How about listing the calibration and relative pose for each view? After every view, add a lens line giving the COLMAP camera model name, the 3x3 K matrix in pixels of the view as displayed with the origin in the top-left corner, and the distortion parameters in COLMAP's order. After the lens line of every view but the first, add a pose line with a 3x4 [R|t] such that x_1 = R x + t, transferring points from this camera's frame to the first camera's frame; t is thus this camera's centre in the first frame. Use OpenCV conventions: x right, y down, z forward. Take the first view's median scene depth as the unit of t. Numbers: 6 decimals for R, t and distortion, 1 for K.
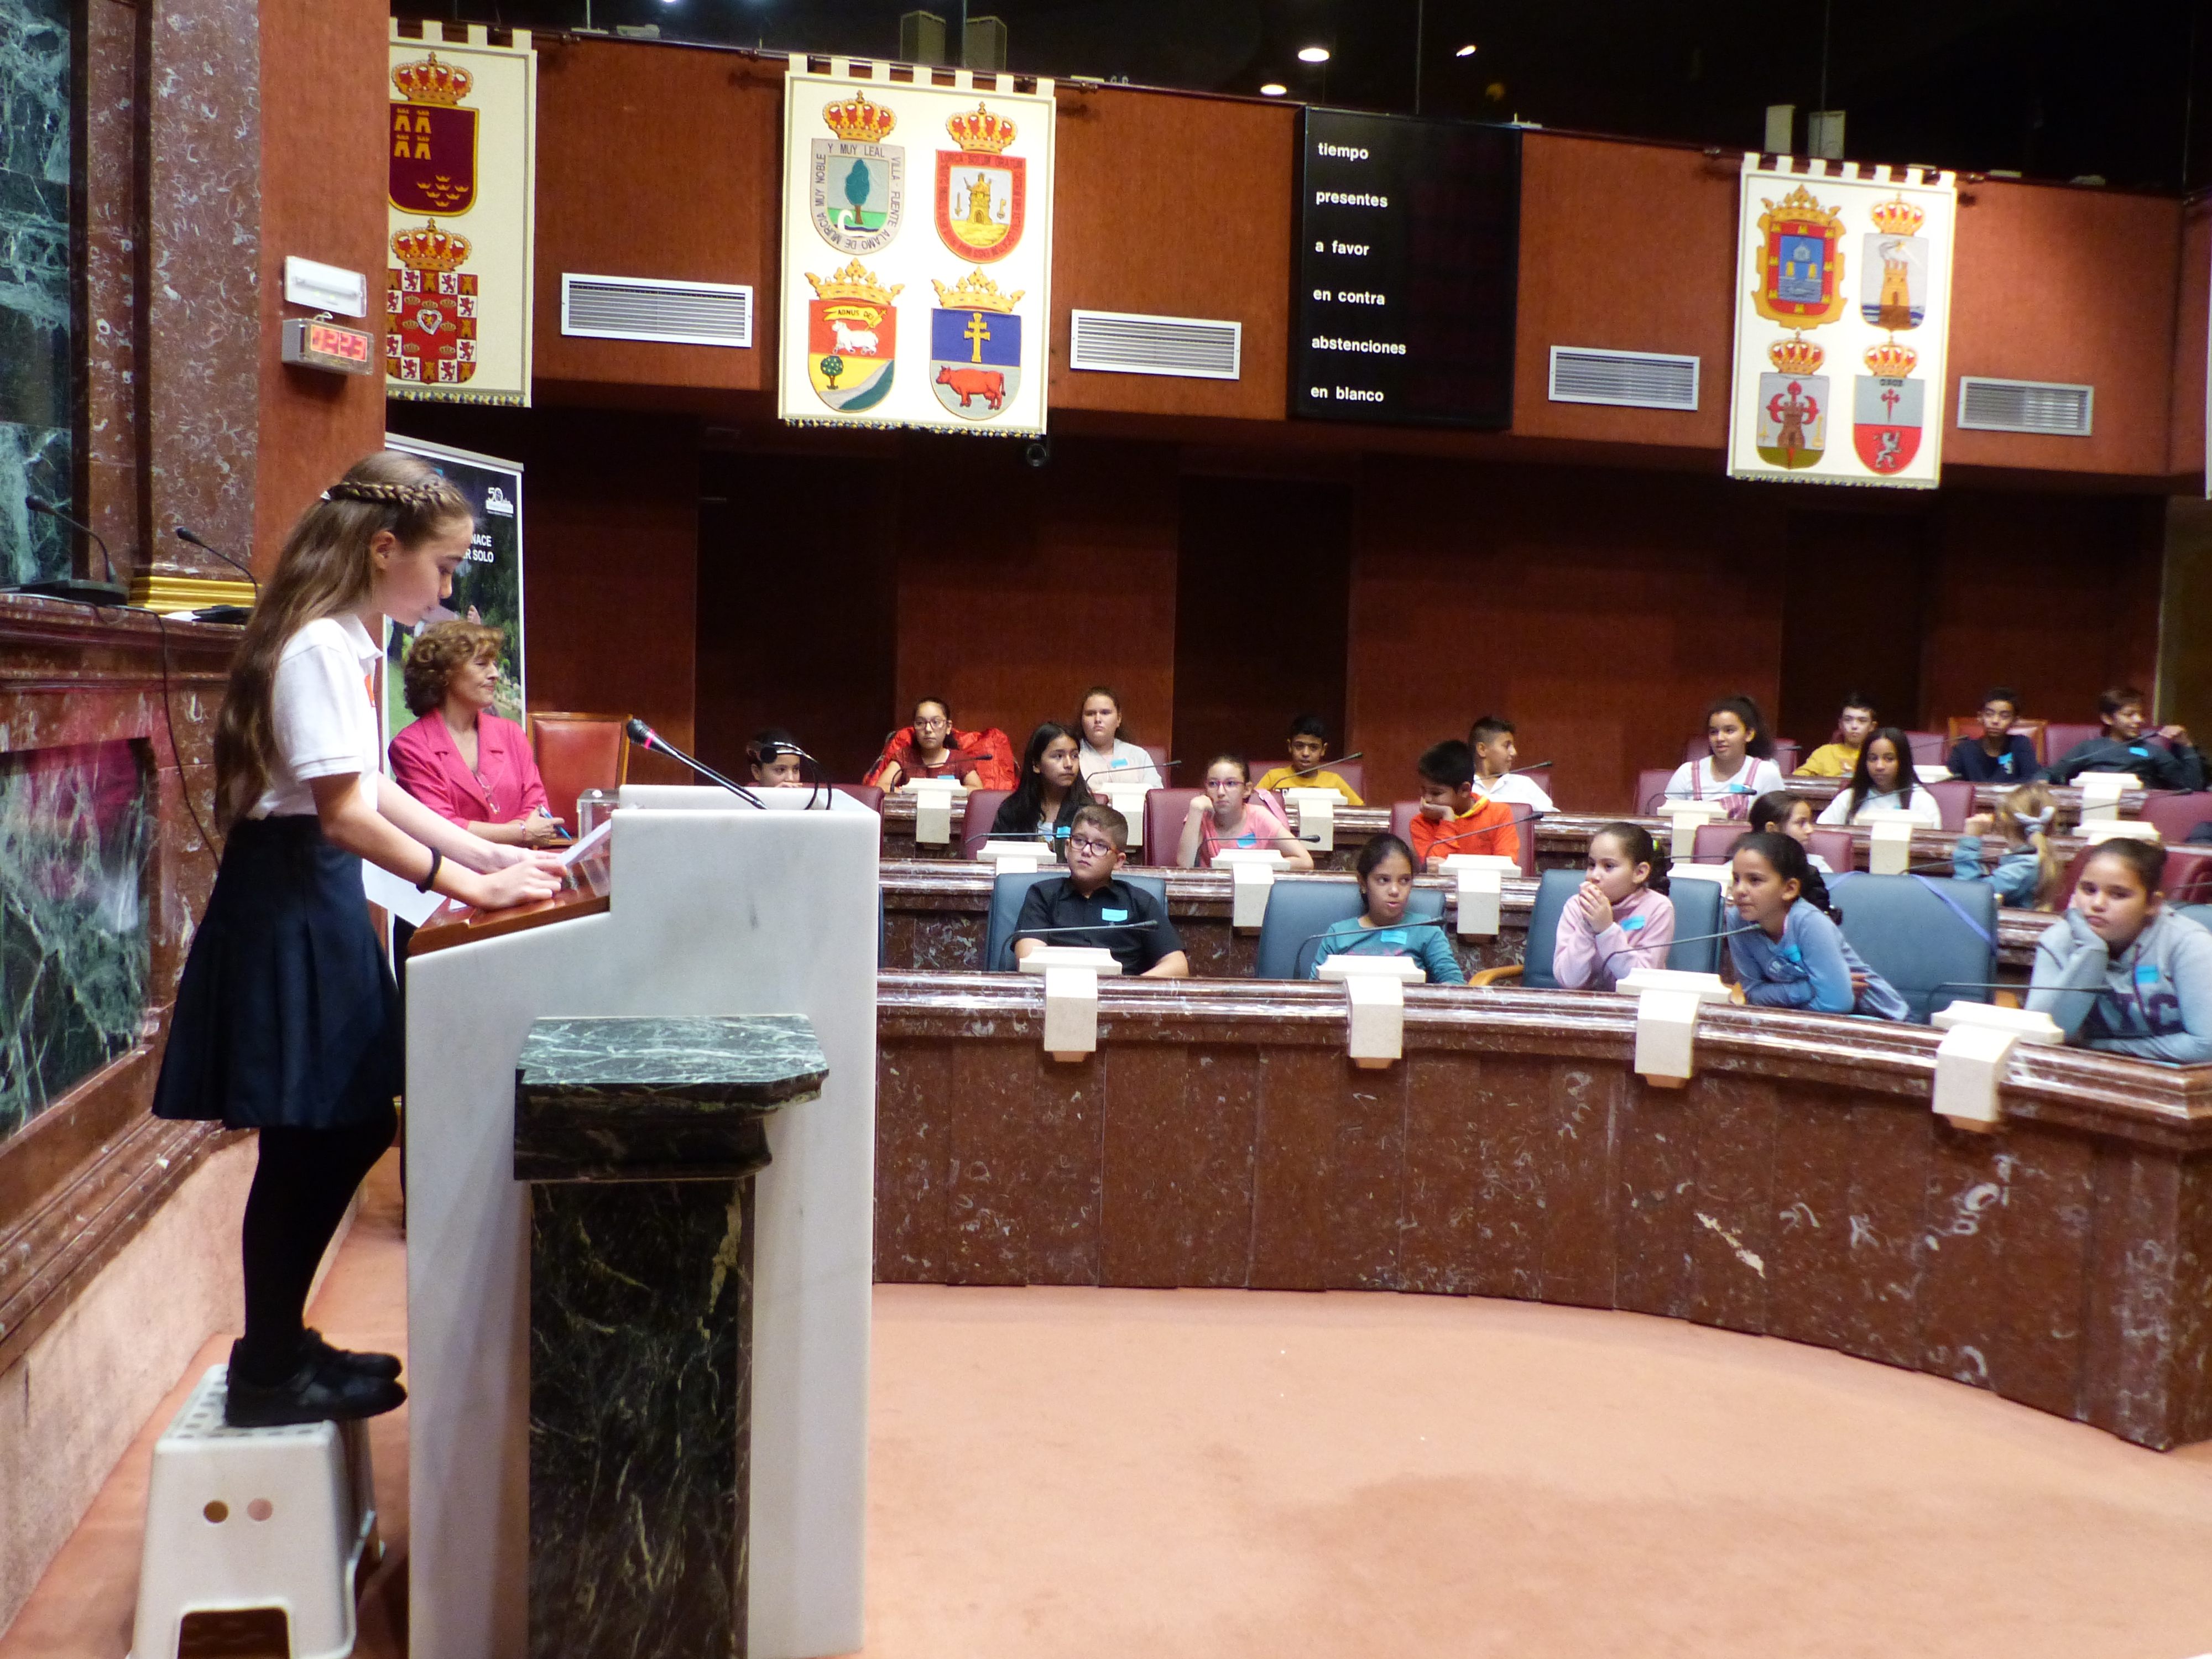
lens RADIAL K [[1926.4, 0, 1106.0], [0, 1926.4, 829.5], [0, 0, 1]] dist [-0.053636, 0.023504]
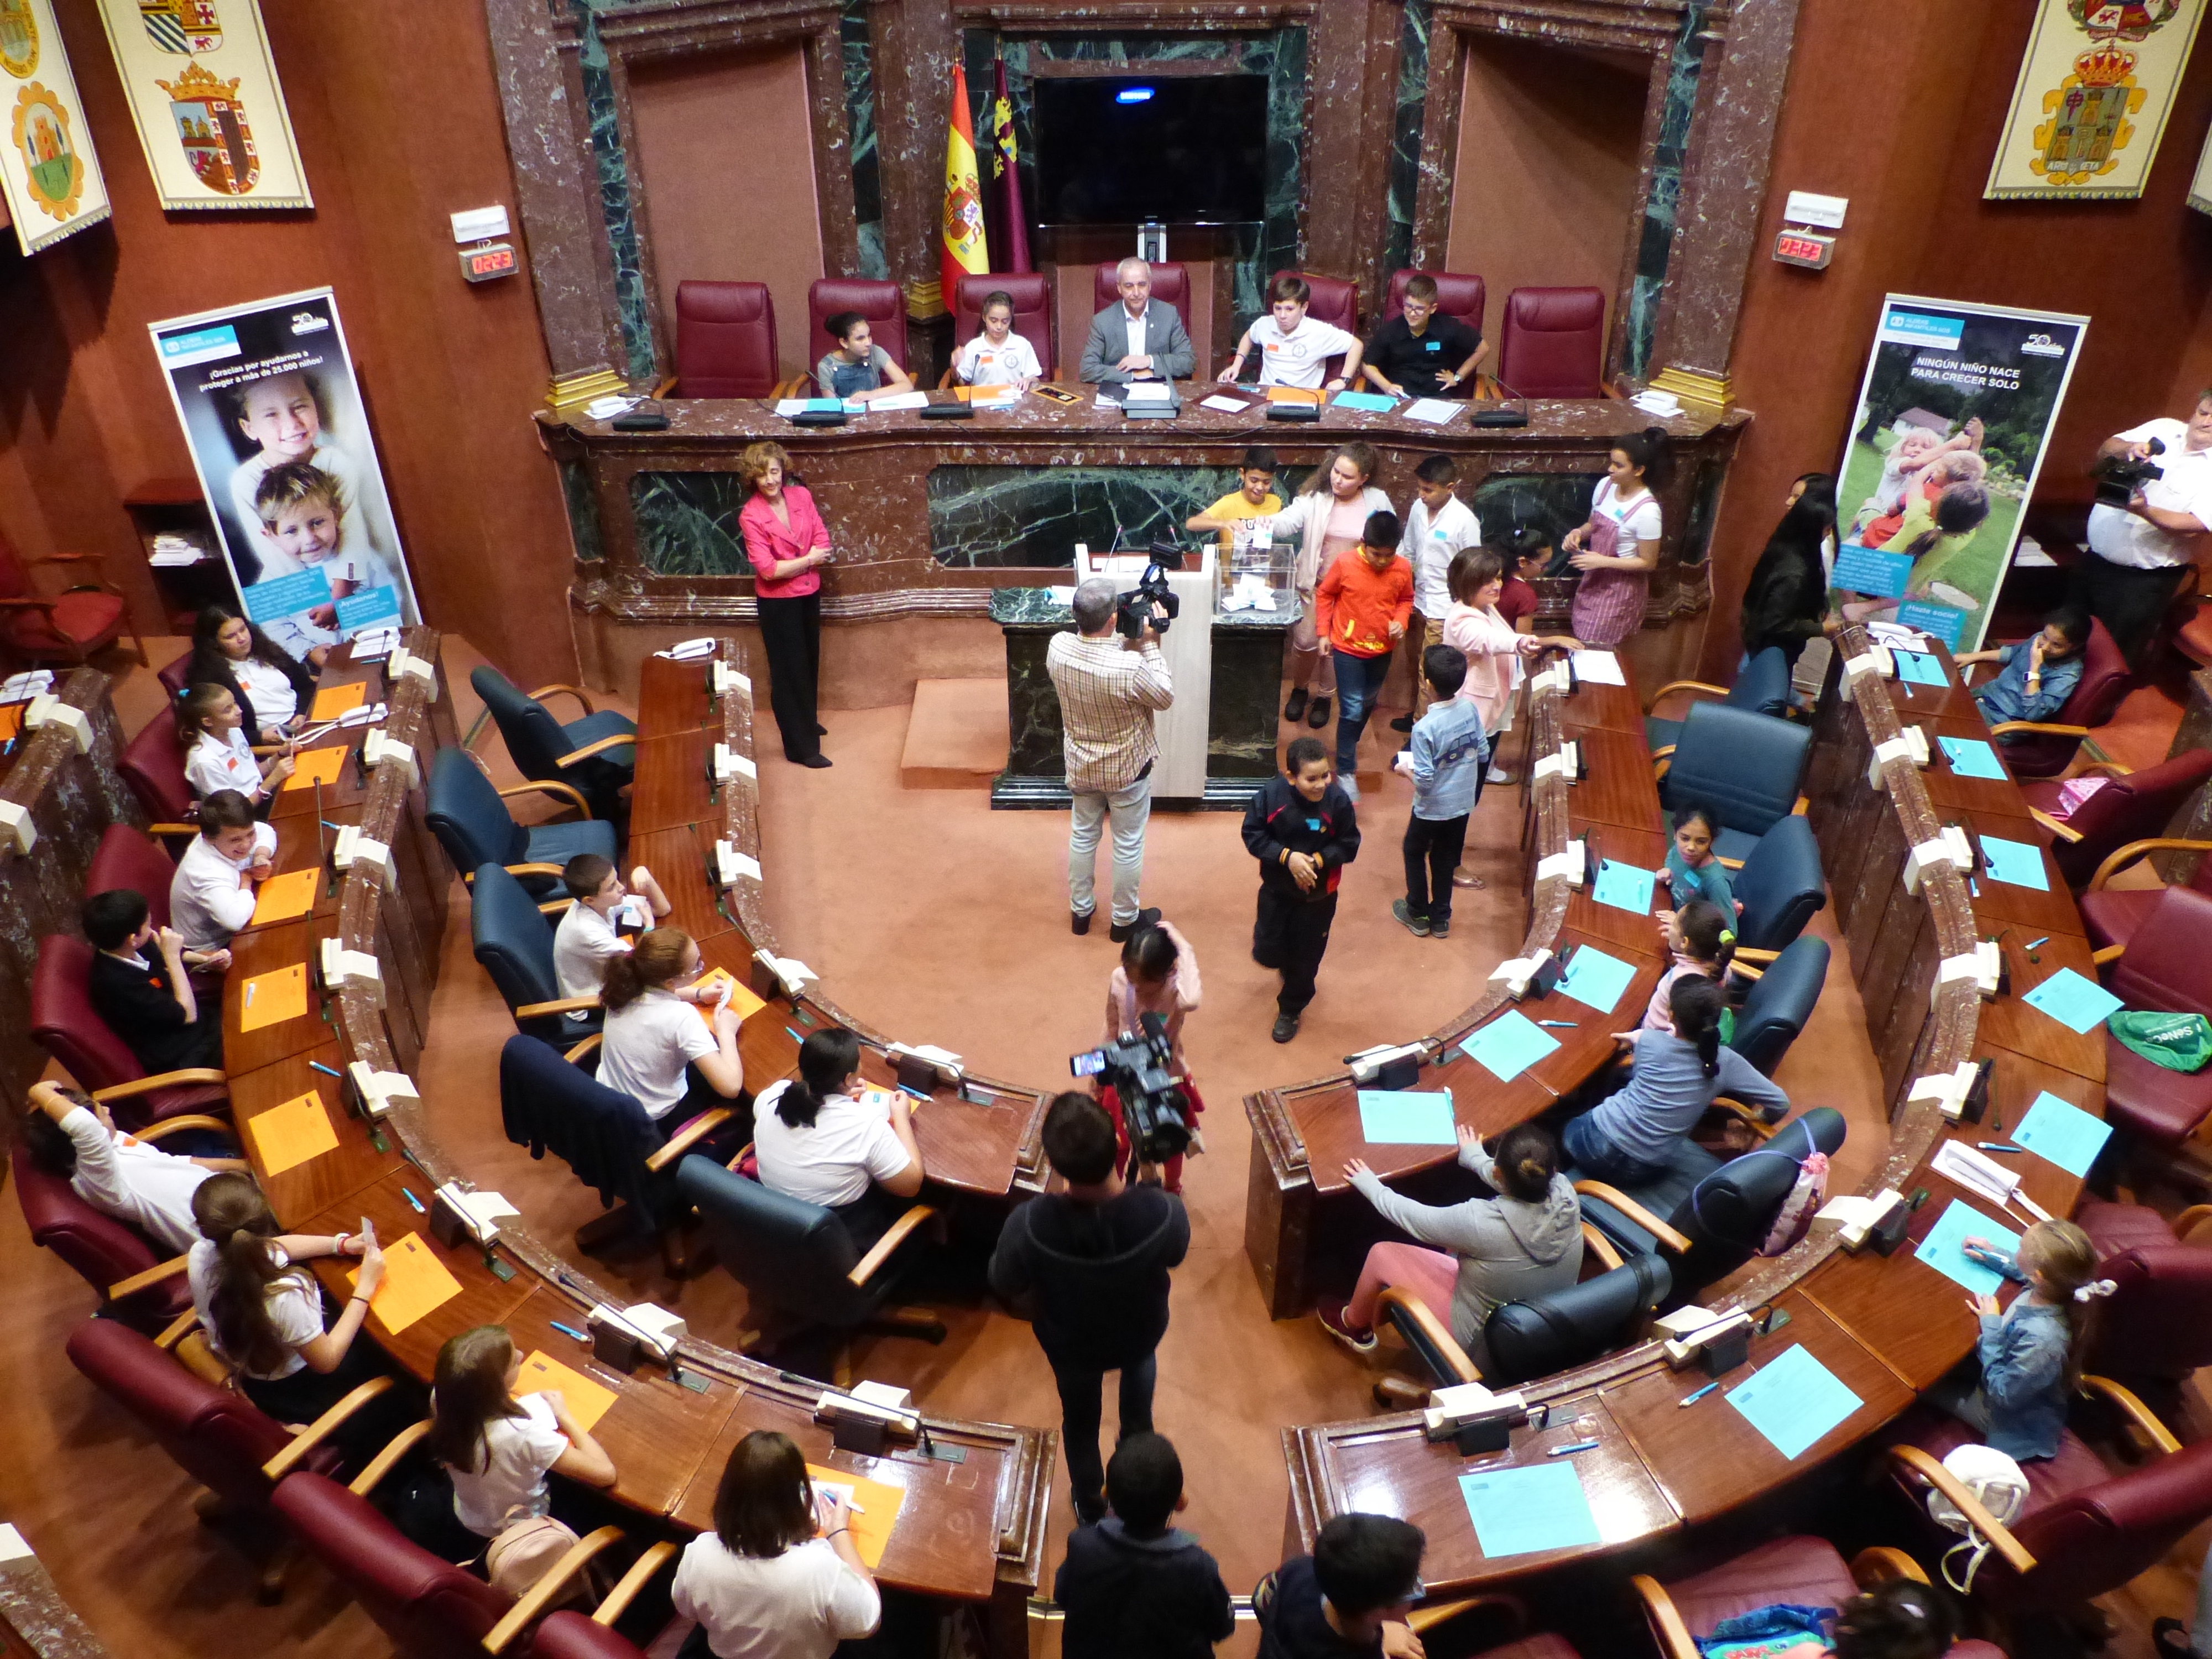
lens RADIAL K [[1691.3, 0, 1106.0], [0, 1691.3, 829.5], [0, 0, 1]] dist [-0.013009, 0.014455]
pose [[-0.242291, 0.520924, -0.818495, 1.406164], [-0.069117, 0.832221, 0.550120, -0.708580], [0.967738, 0.189861, -0.165635, 0.904928]]
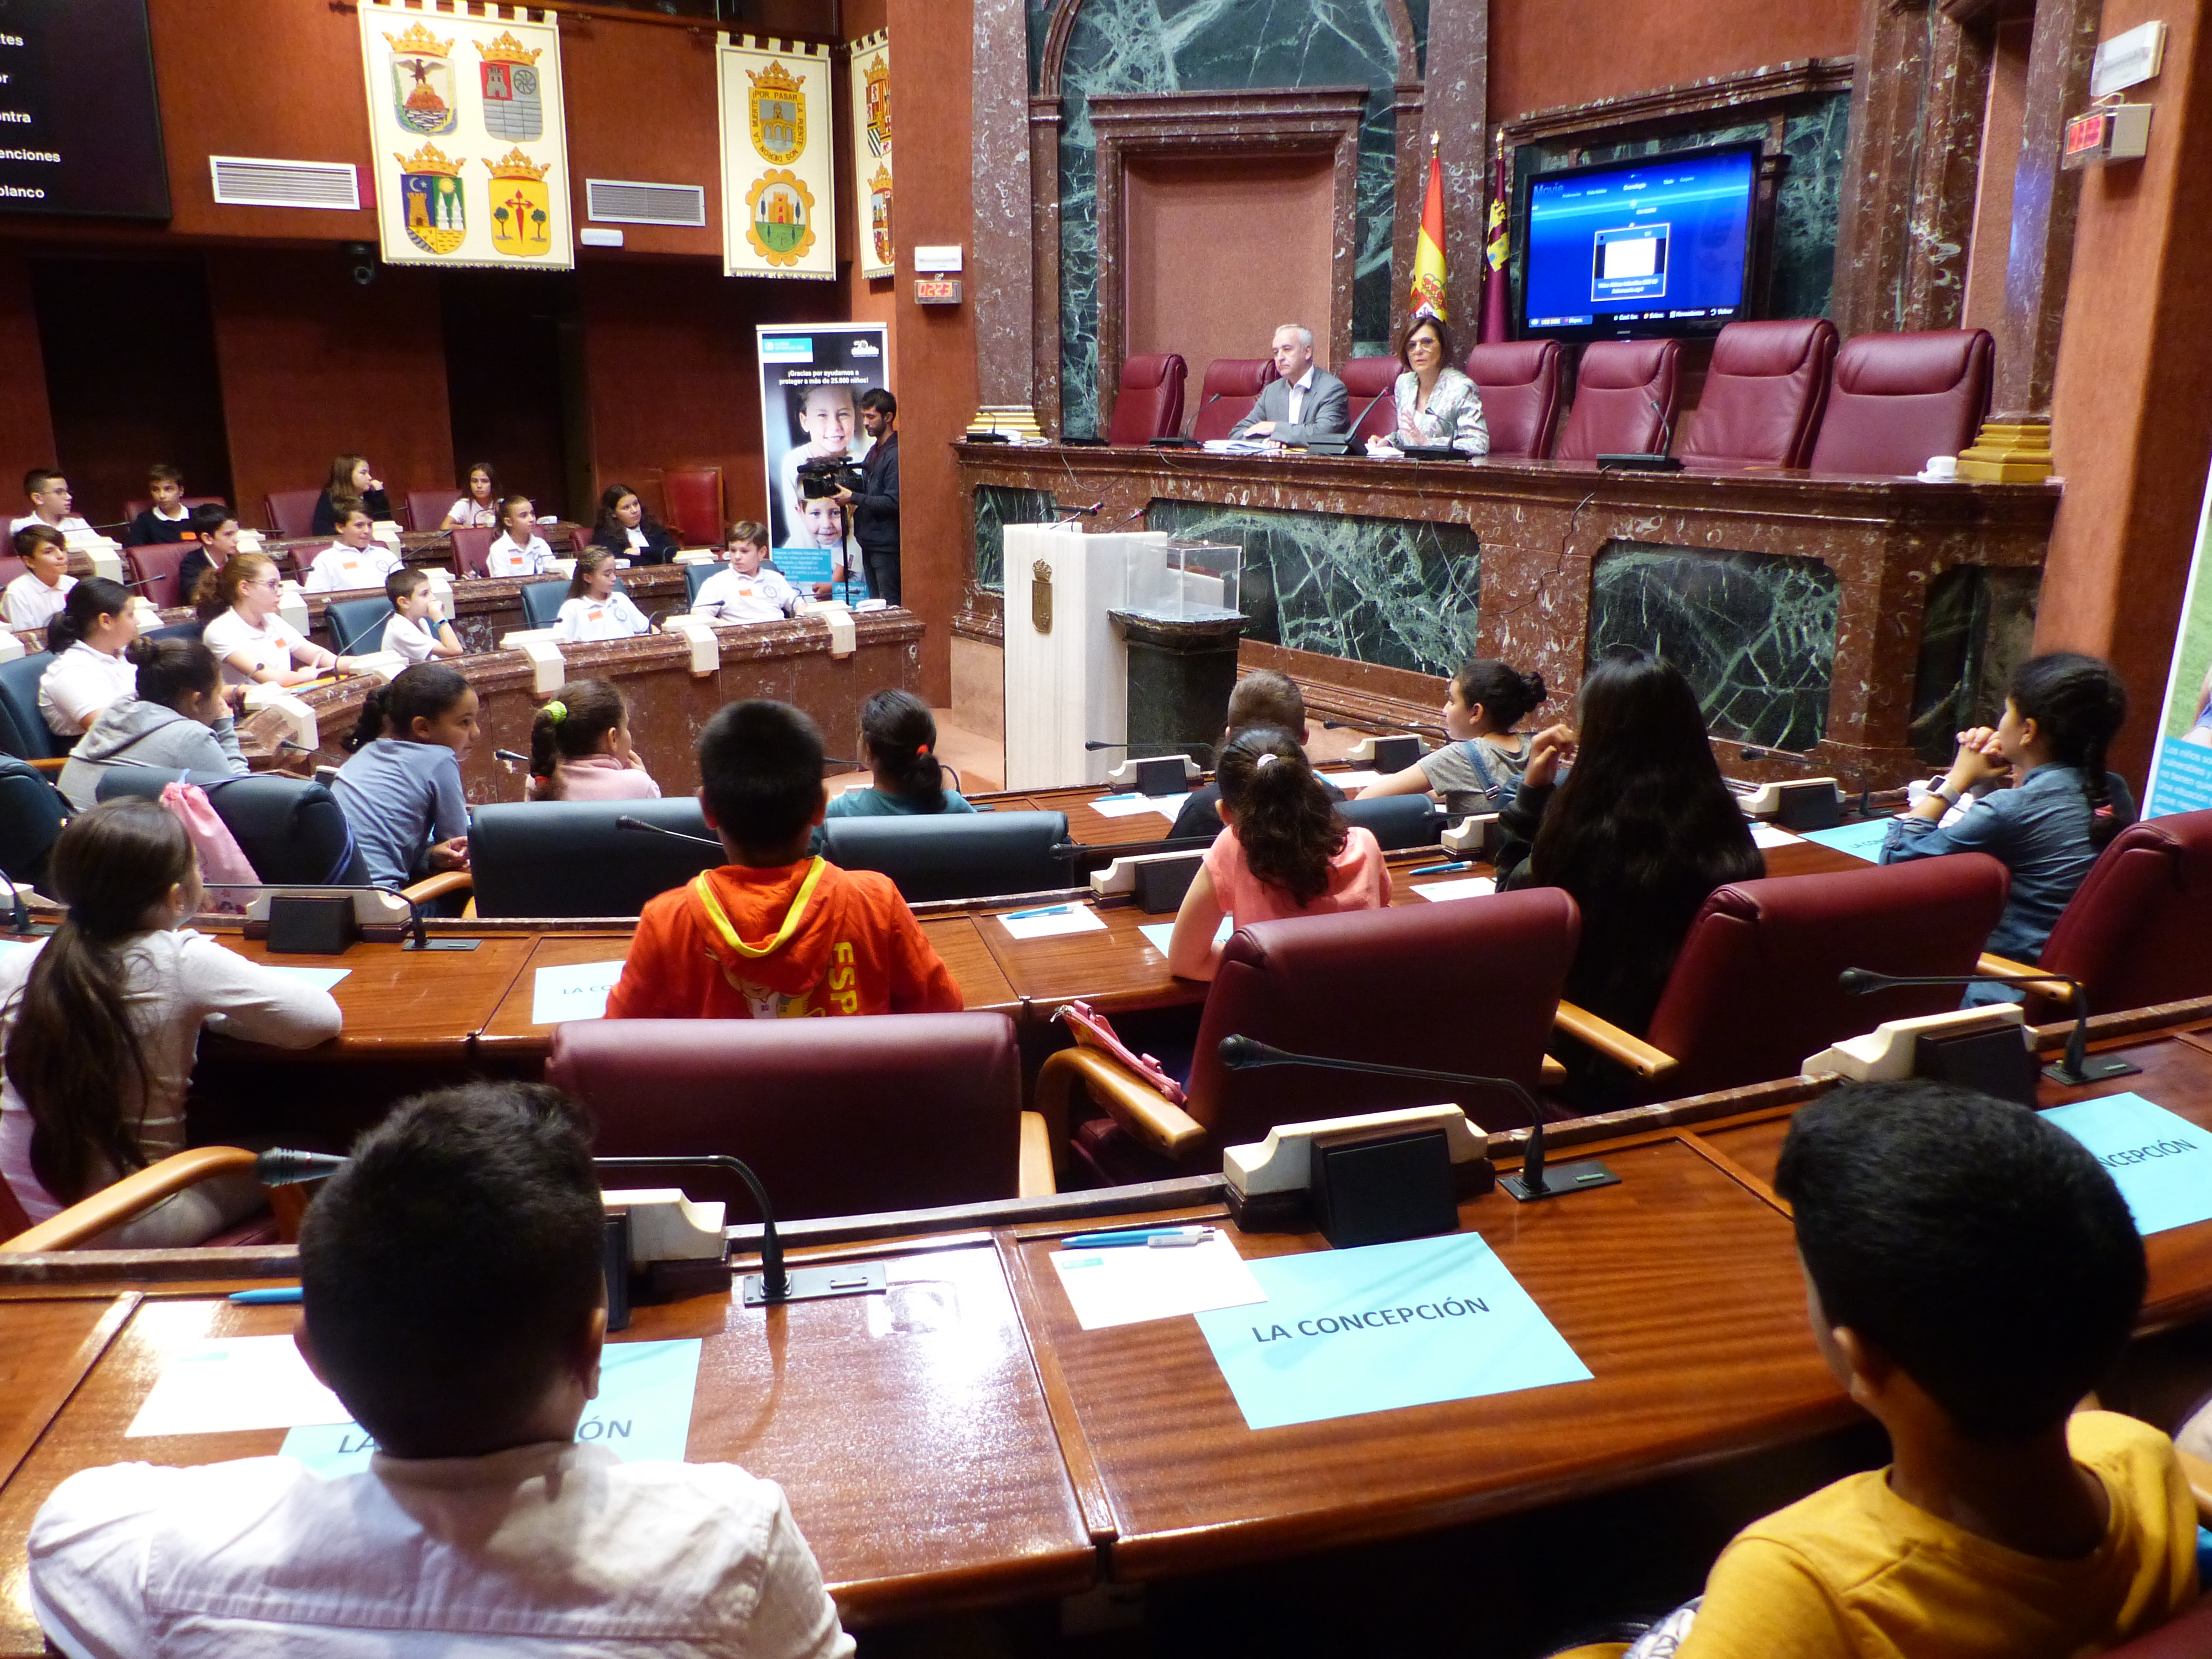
lens RADIAL K [[1691.1, 0, 1094.3], [0, 1691.1, 806.2], [0, 0, 1]] dist [-0.030305, 0.073625]
pose [[-0.944121, 0.048772, -0.325969, 0.339943], [-0.049861, 0.956475, 0.287524, -0.193964], [0.325805, 0.287711, -0.900596, 1.944631]]
